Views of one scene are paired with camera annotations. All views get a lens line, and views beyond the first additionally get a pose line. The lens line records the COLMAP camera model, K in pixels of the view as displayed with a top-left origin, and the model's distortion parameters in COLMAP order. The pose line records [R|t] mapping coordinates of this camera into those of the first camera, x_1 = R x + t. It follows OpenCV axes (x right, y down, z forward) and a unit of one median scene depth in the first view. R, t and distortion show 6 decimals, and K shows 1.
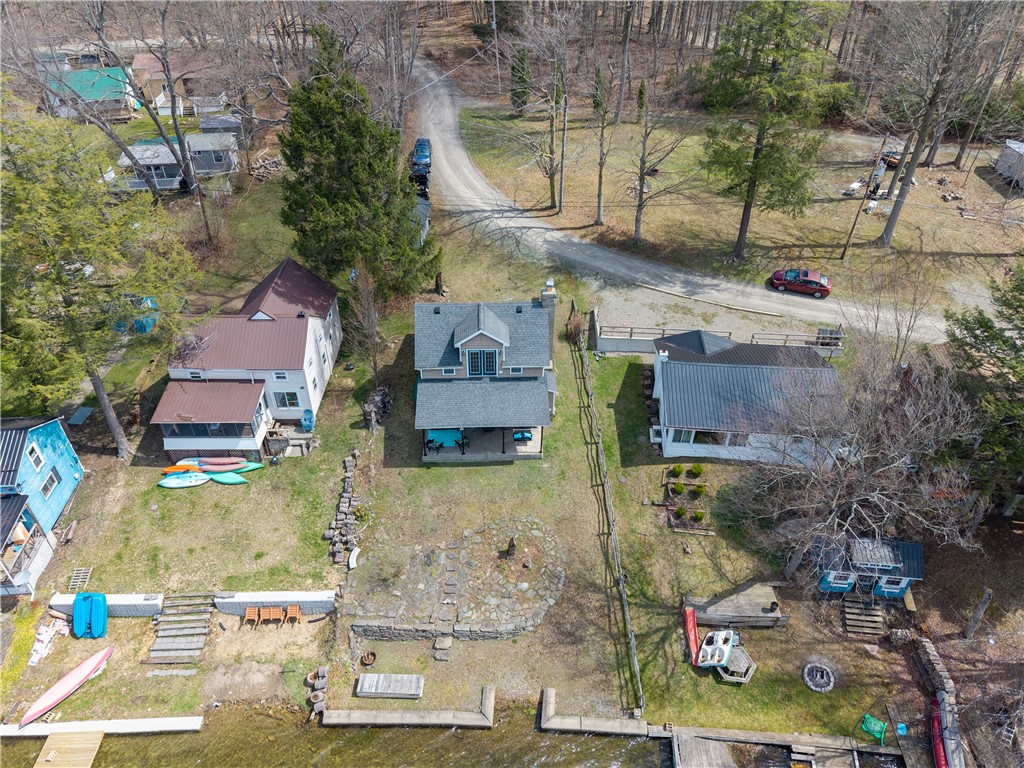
lens RADIAL K [[684.4, 0, 512.0], [0, 684.4, 384.0], [0, 0, 1]] dist [-0.002789, -0.001339]
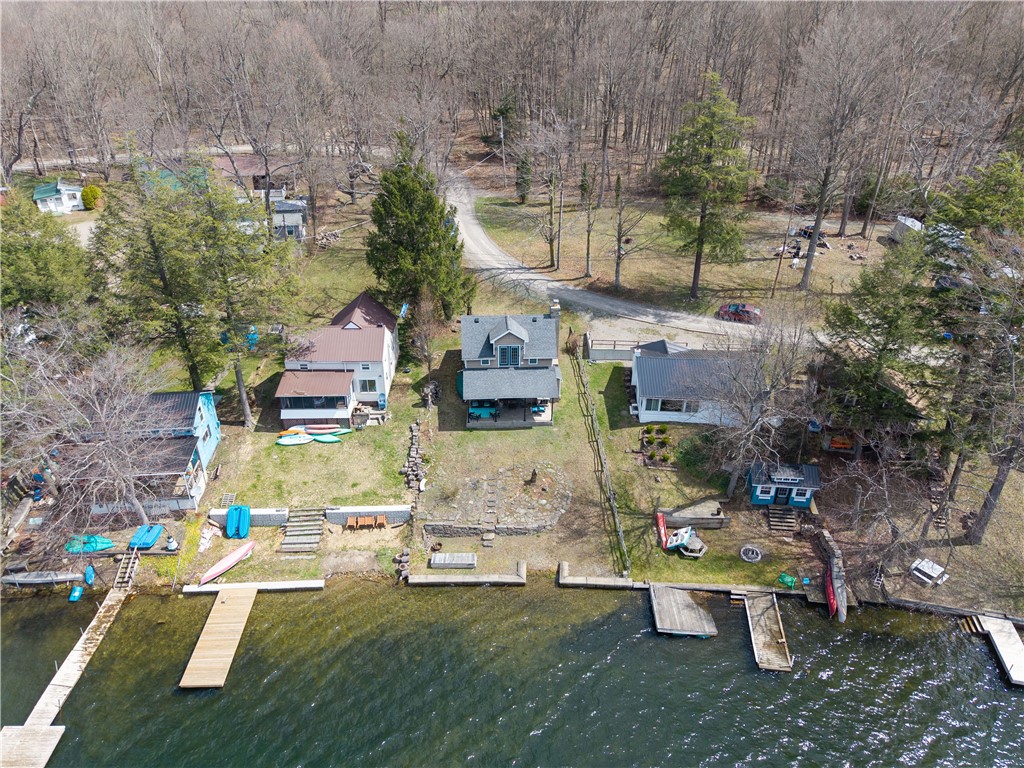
lens RADIAL K [[684.4, 0, 512.0], [0, 684.4, 384.0], [0, 0, 1]] dist [-0.002789, -0.001339]
pose [[0.999828, -0.007969, 0.016747, -0.063091], [0.010258, 0.989905, -0.141362, 0.229898], [-0.015451, 0.141510, 0.989816, -0.395343]]
